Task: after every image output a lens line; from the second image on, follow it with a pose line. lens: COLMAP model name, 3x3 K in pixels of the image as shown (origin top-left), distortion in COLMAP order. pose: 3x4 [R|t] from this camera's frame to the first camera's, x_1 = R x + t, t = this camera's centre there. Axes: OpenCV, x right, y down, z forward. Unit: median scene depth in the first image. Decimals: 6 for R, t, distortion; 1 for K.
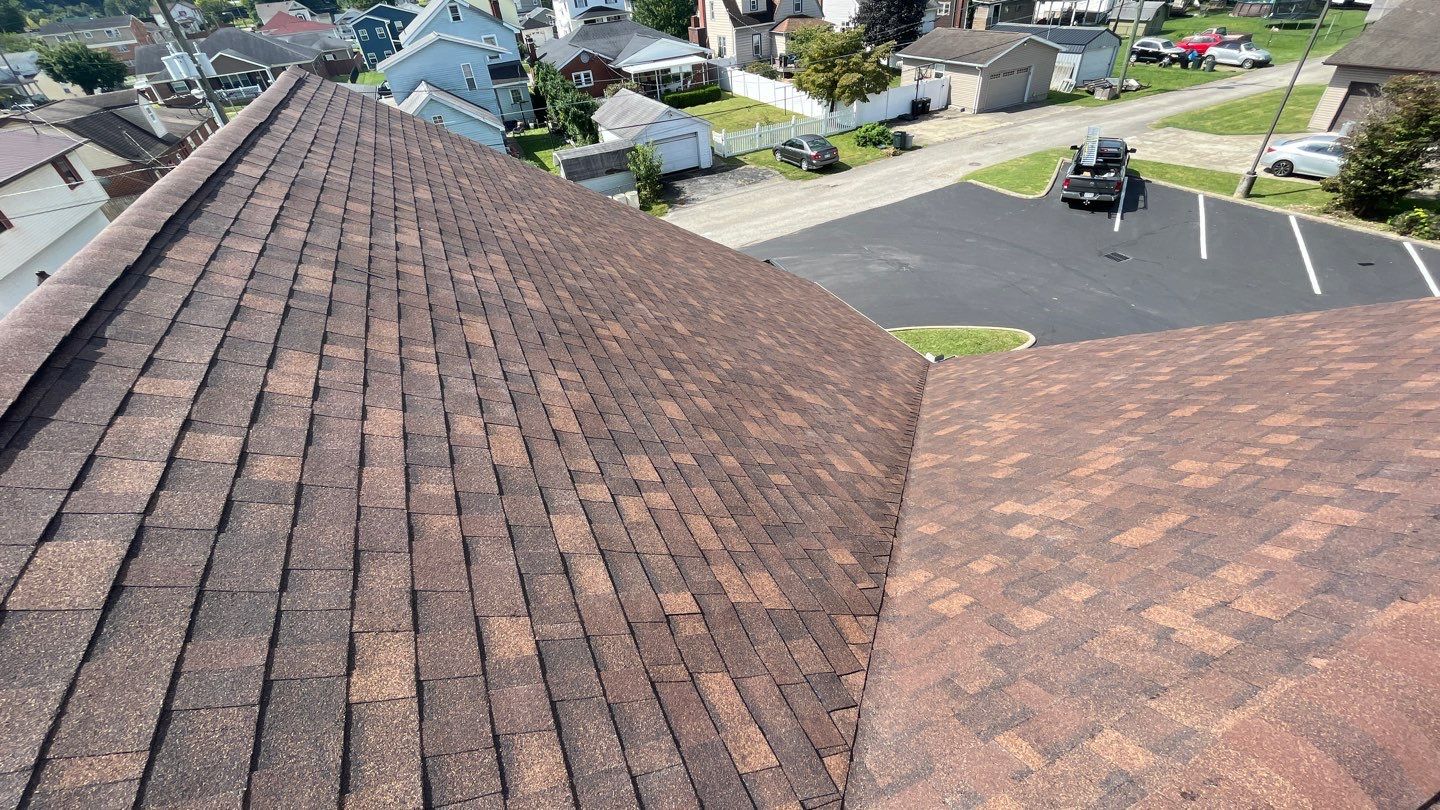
lens RADIAL K [[584.2, 0, 719.6], [0, 584.2, 409.5], [0, 0, 1]] dist [-0.003440, 0.000277]
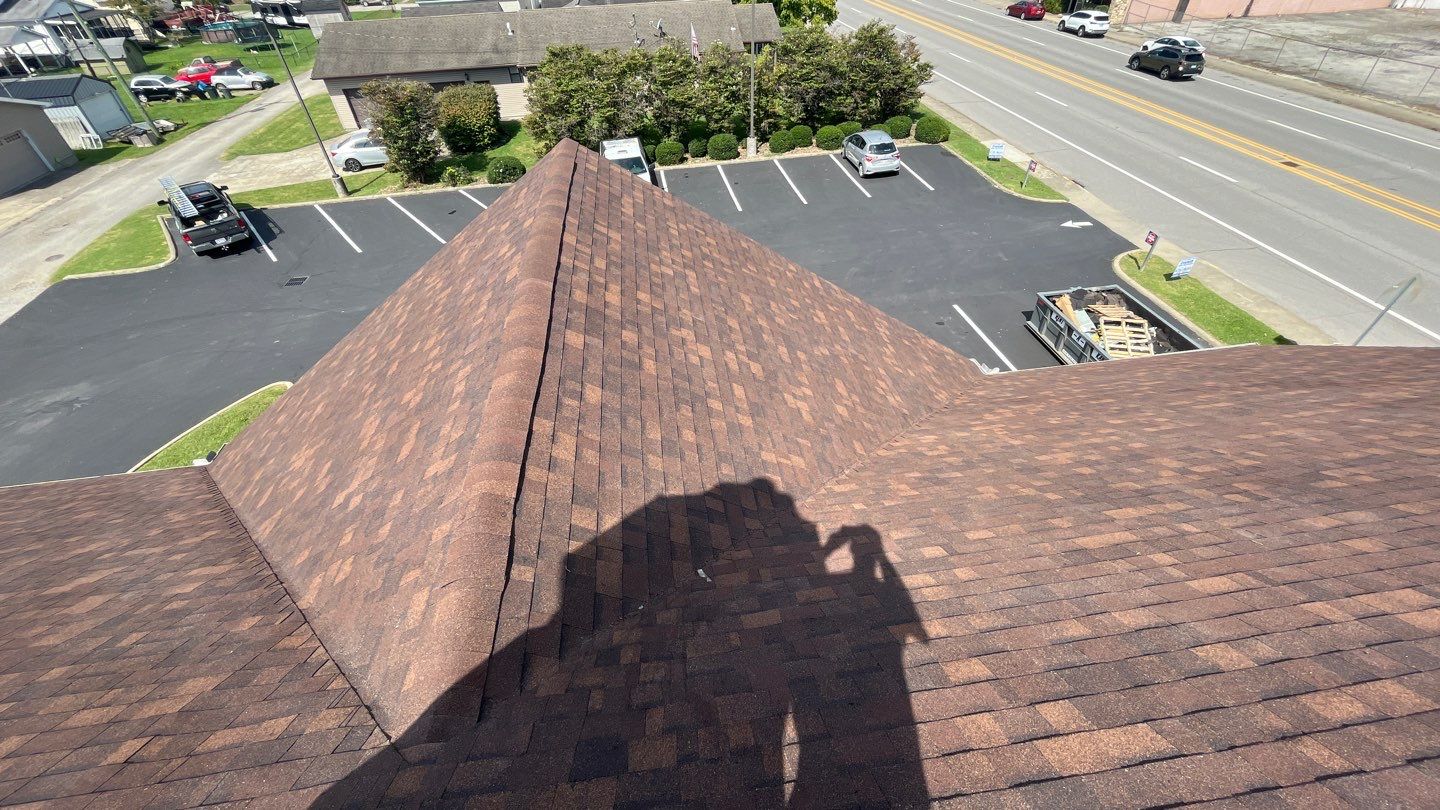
lens RADIAL K [[584.2, 0, 715.3], [0, 584.2, 409.4], [0, 0, 1]] dist [-0.003440, 0.000277]
pose [[0.301156, -0.574148, 0.761353, -0.018327], [0.592508, 0.738253, 0.322360, 0.014679], [-0.747154, 0.354027, 0.562517, -0.061633]]
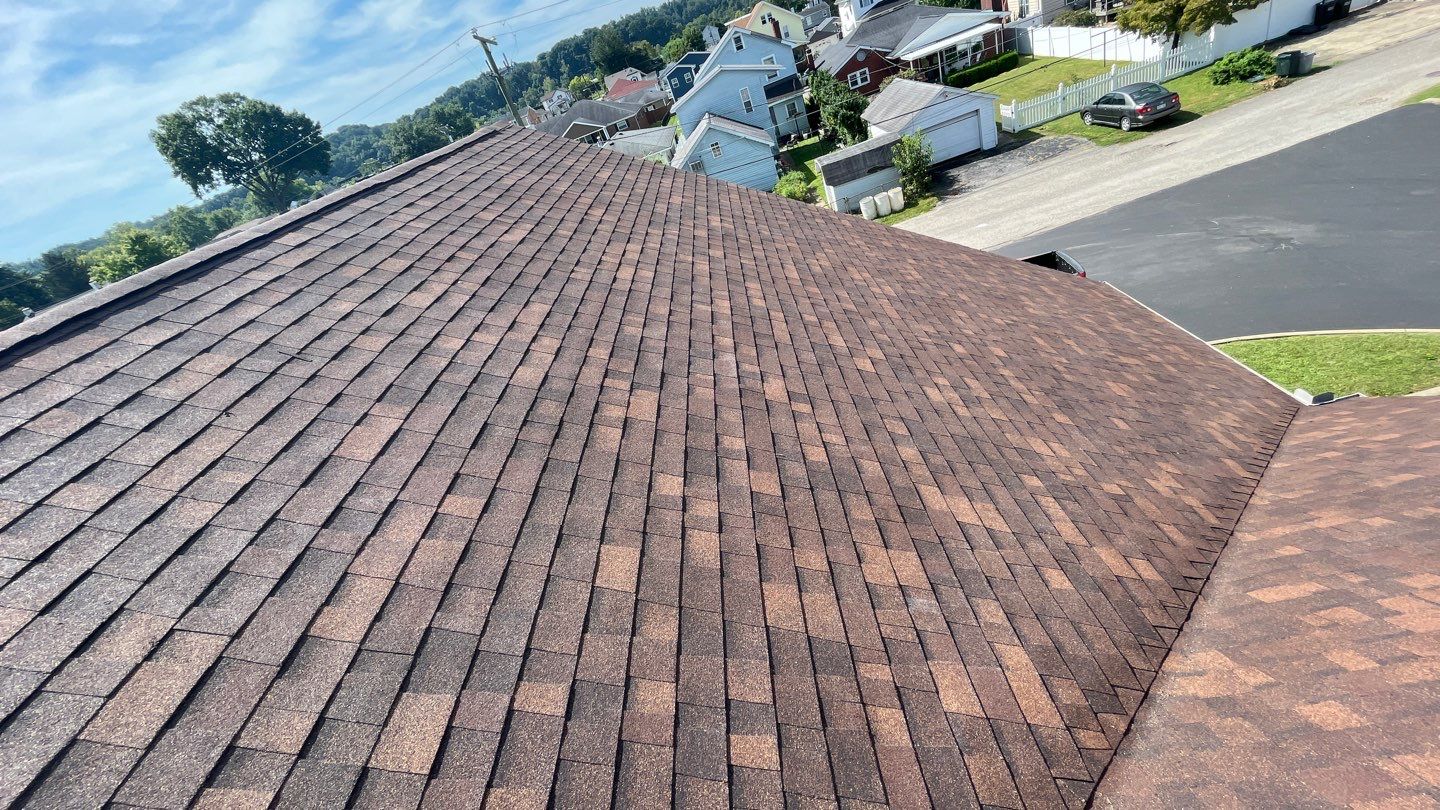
lens RADIAL K [[584.2, 0, 719.9], [0, 584.2, 406.6], [0, 0, 1]] dist [-0.003440, 0.000277]
pose [[0.887927, 0.032030, -0.458867, 0.043884], [-0.035617, 0.999365, 0.000839, -0.026142], [0.458603, 0.015598, 0.888505, 0.077689]]
